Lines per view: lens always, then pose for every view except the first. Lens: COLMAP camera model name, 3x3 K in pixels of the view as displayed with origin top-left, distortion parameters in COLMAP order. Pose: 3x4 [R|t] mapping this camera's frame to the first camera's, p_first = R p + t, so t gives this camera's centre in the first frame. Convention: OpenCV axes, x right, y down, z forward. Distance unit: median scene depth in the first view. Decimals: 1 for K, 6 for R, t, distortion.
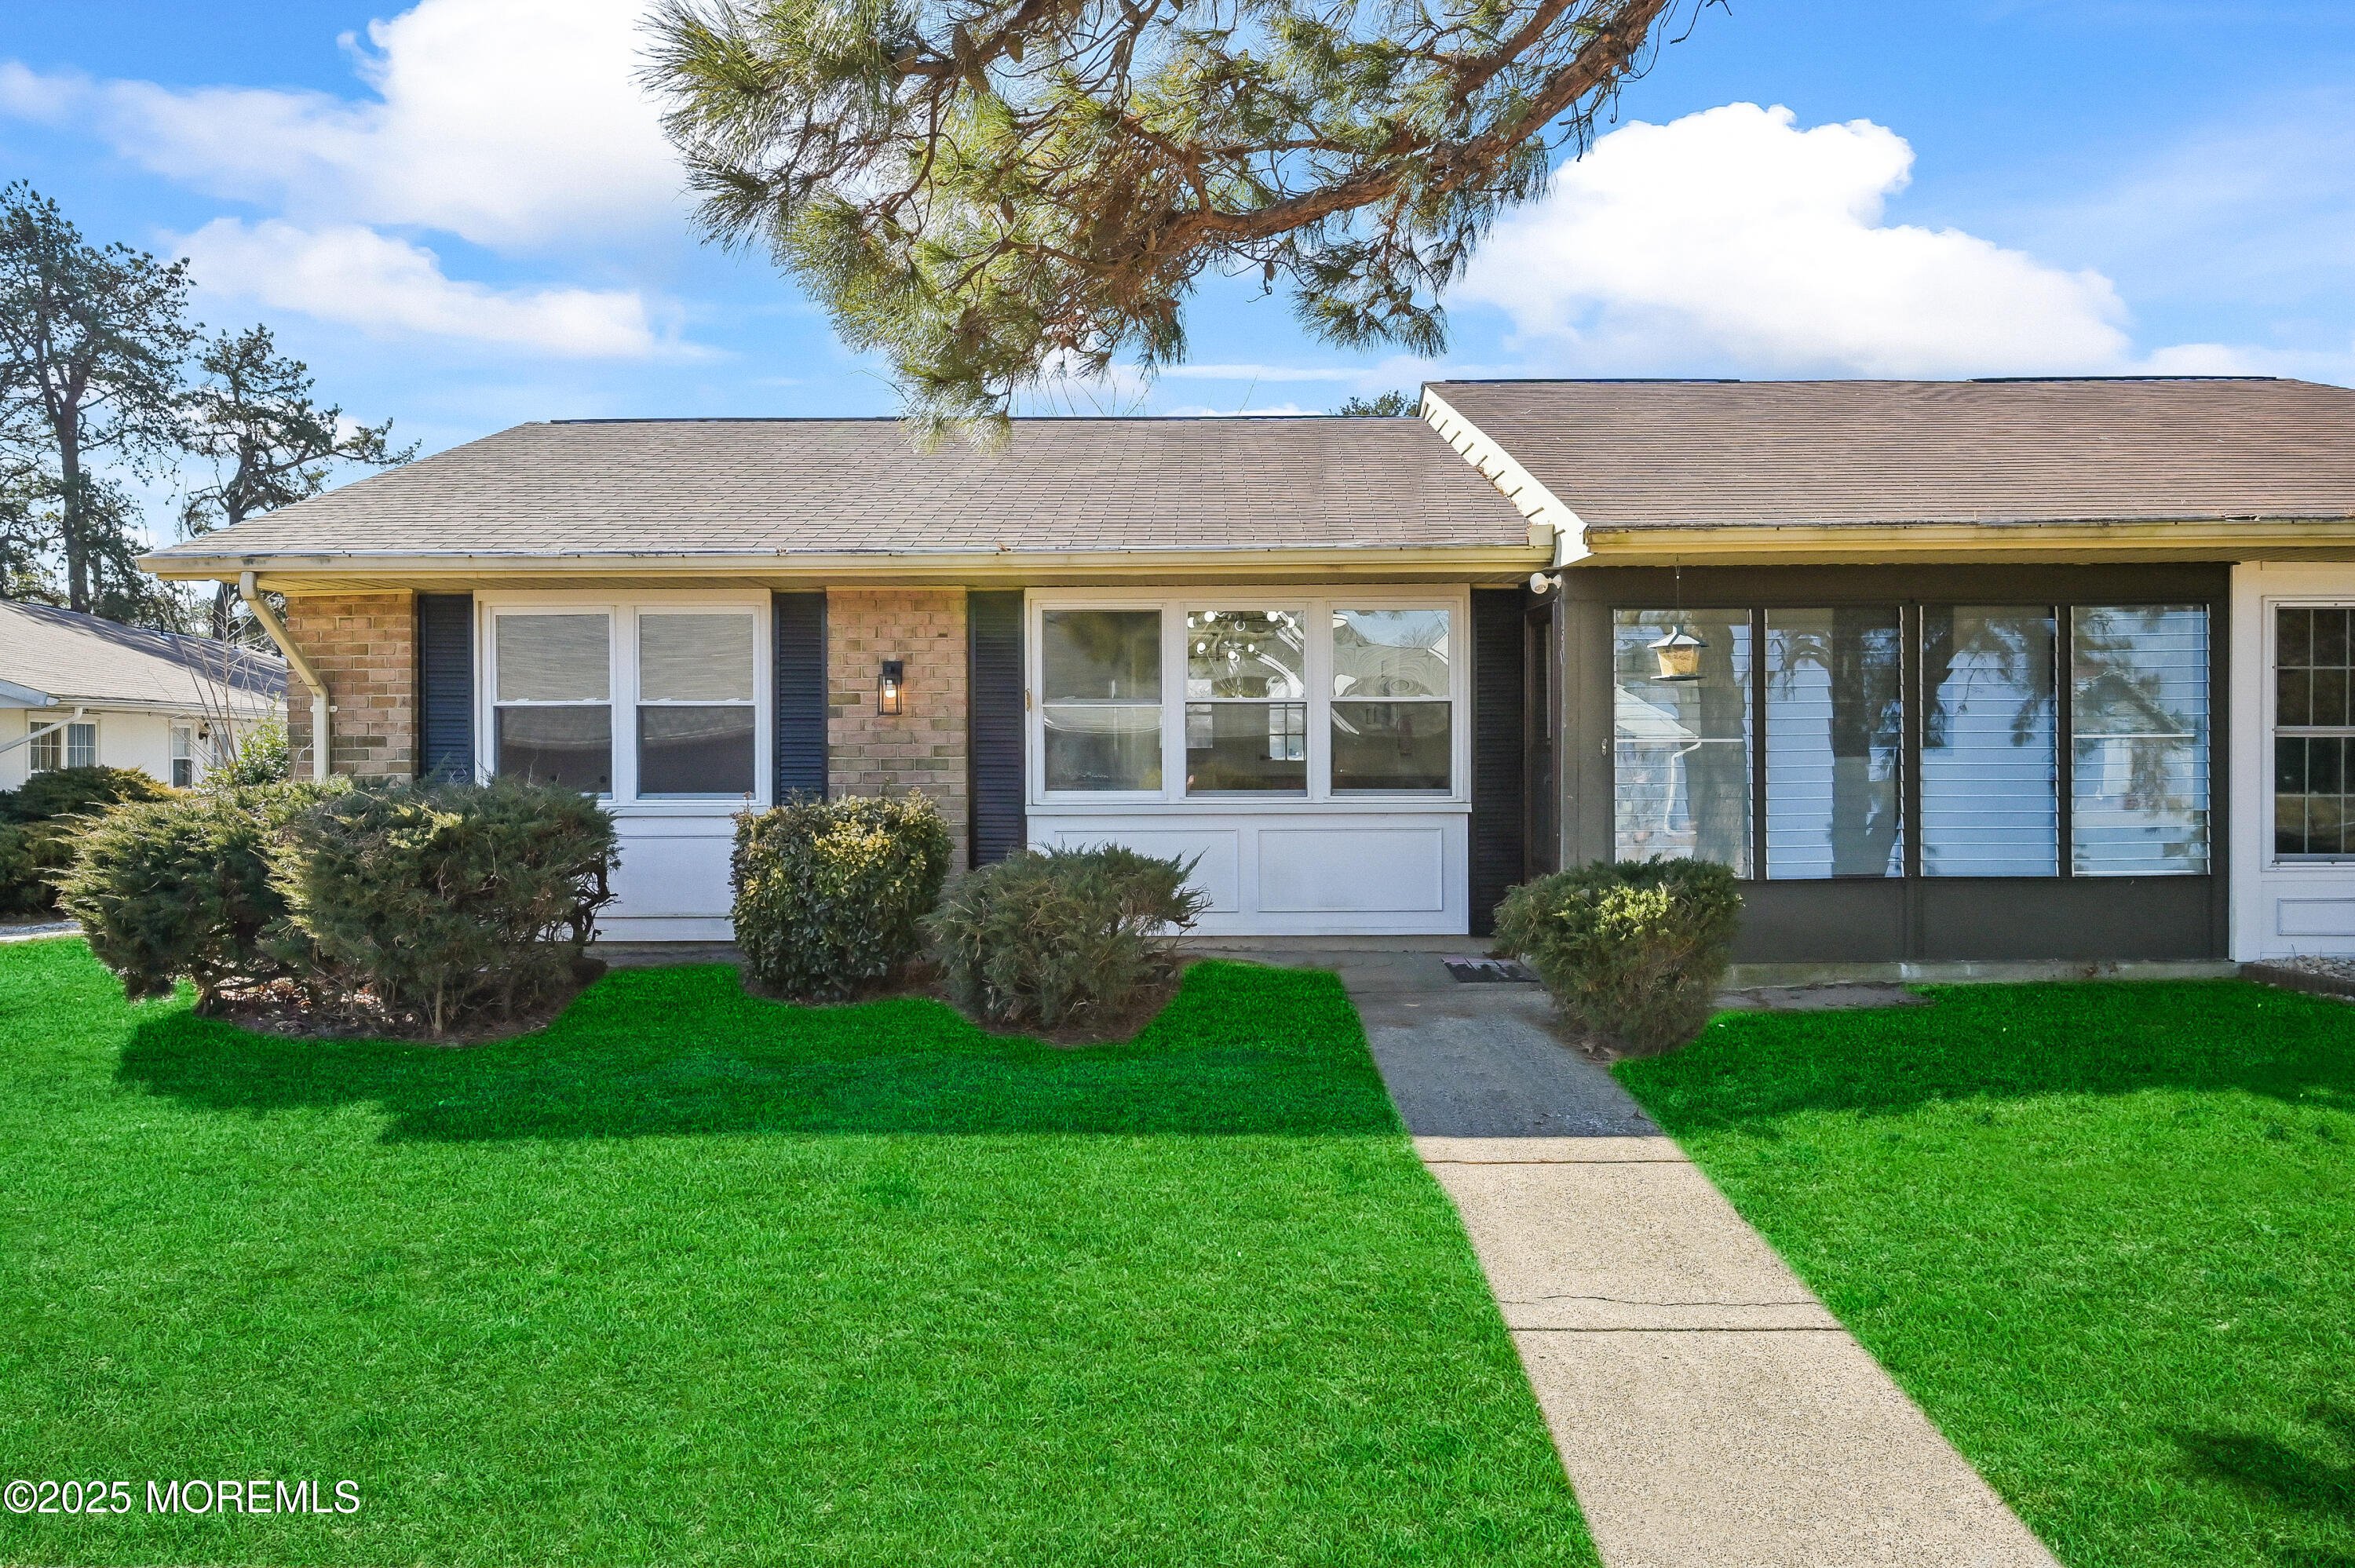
lens RADIAL K [[1652.4, 0, 1178.9], [0, 1652.4, 714.4], [0, 0, 1]] dist [0.004415, 0.002639]
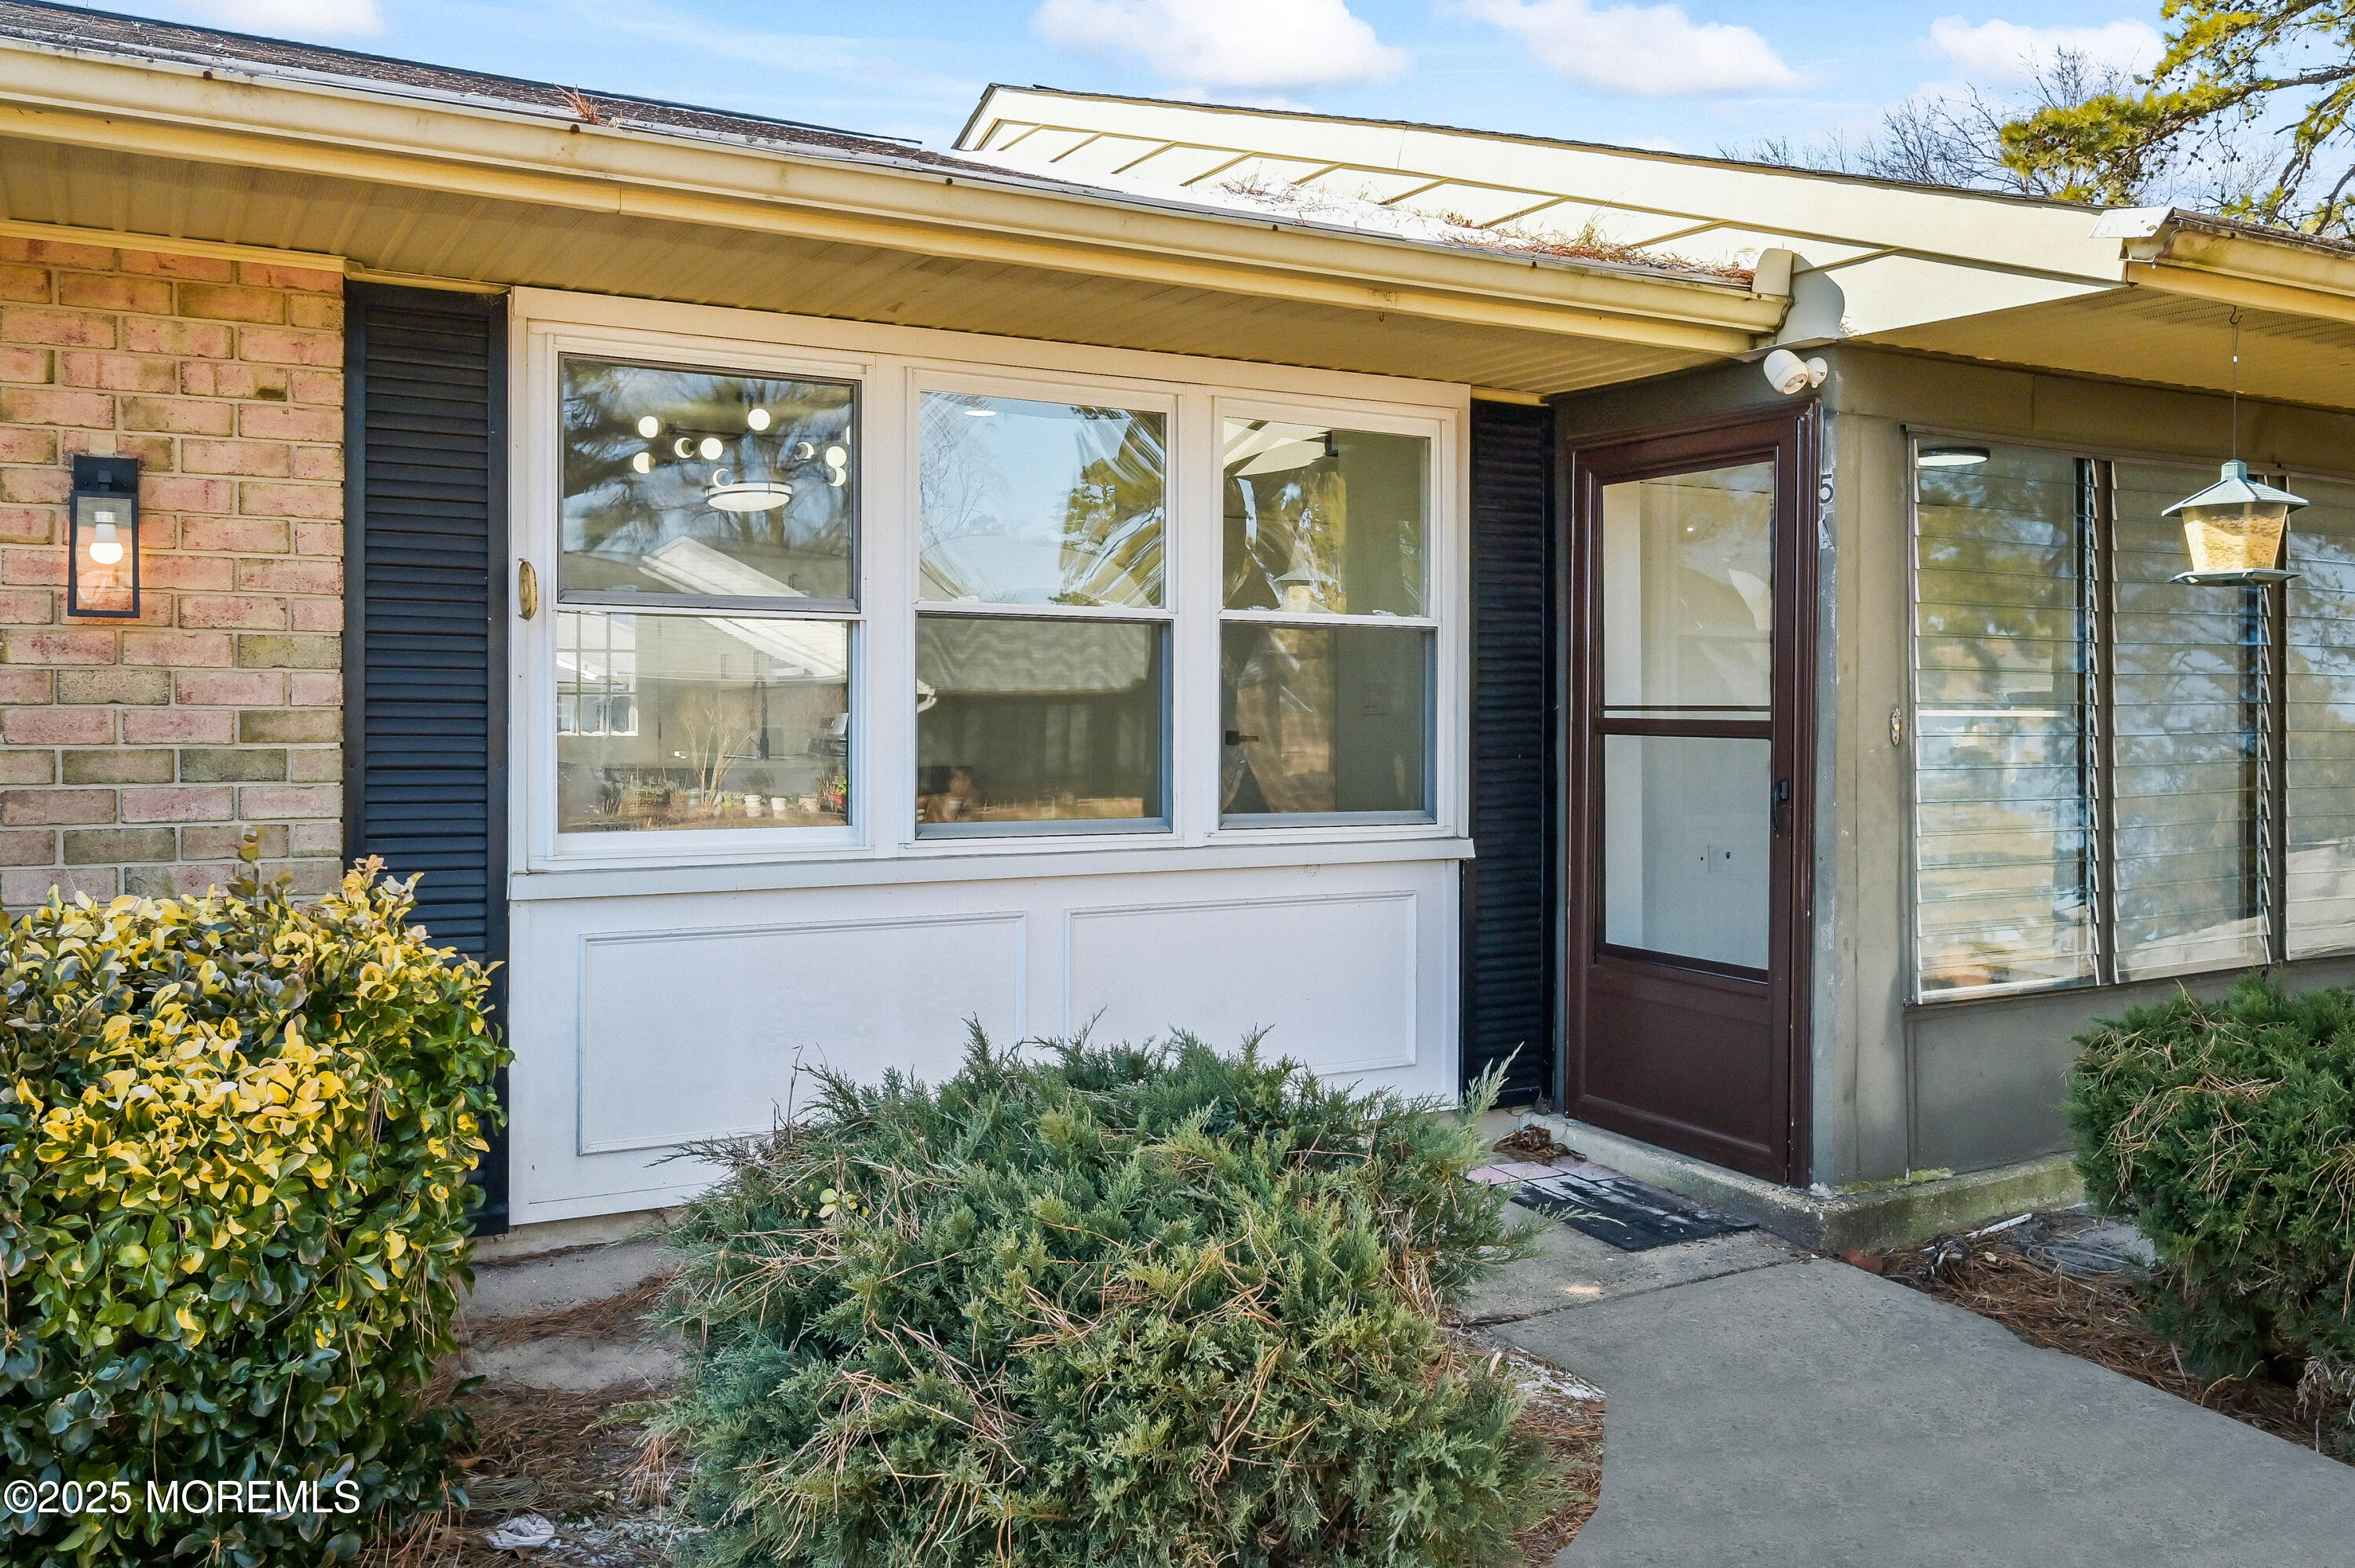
lens RADIAL K [[1902.5, 0, 1175.5], [0, 1902.5, 701.1], [0, 0, 1]] dist [-0.007456, -0.009561]
pose [[0.870949, 0.010468, 0.491261, -0.172745], [-0.017617, 0.999796, 0.009927, 0.009418], [-0.491057, -0.017301, 0.870956, 0.559024]]
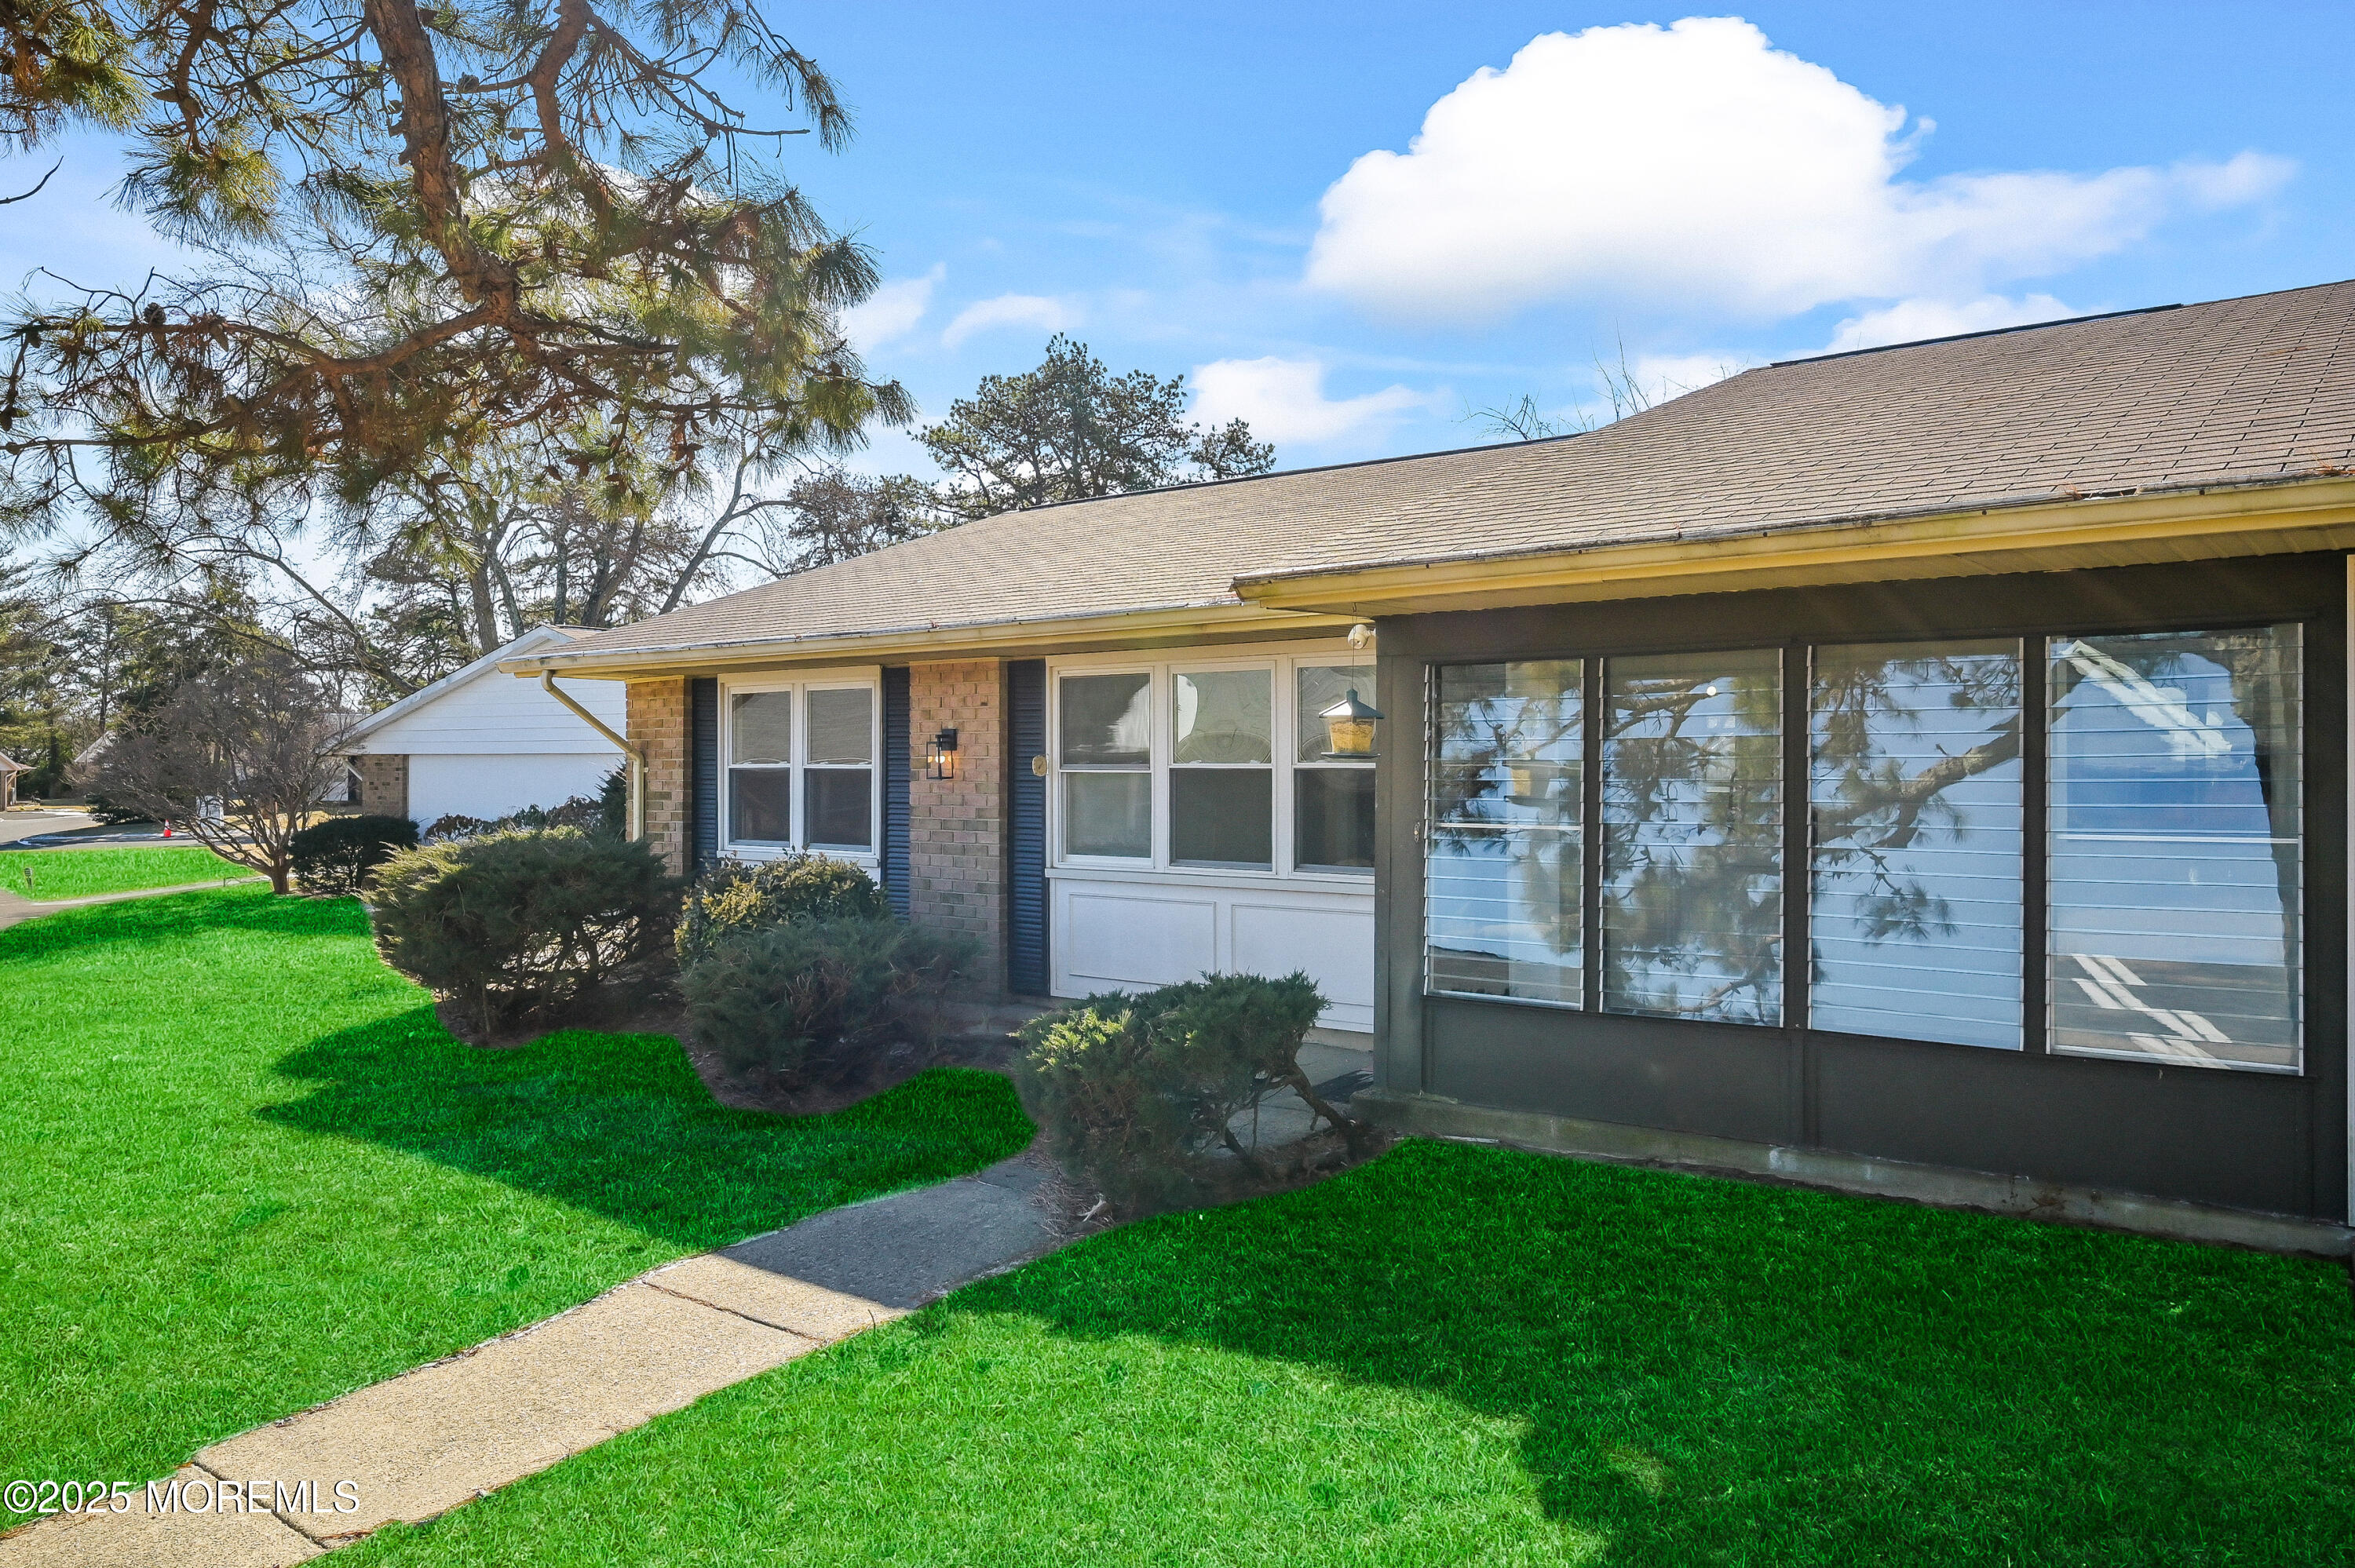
lens RADIAL K [[1563.5, 0, 1177.5], [0, 1563.5, 784.0], [0, 0, 1]] dist [-0.000853, -0.000016]
pose [[0.800091, 0.011439, -0.599770, 0.559536], [0.009898, 0.999430, 0.032266, -0.027816], [0.599797, -0.031752, 0.799522, 0.270984]]
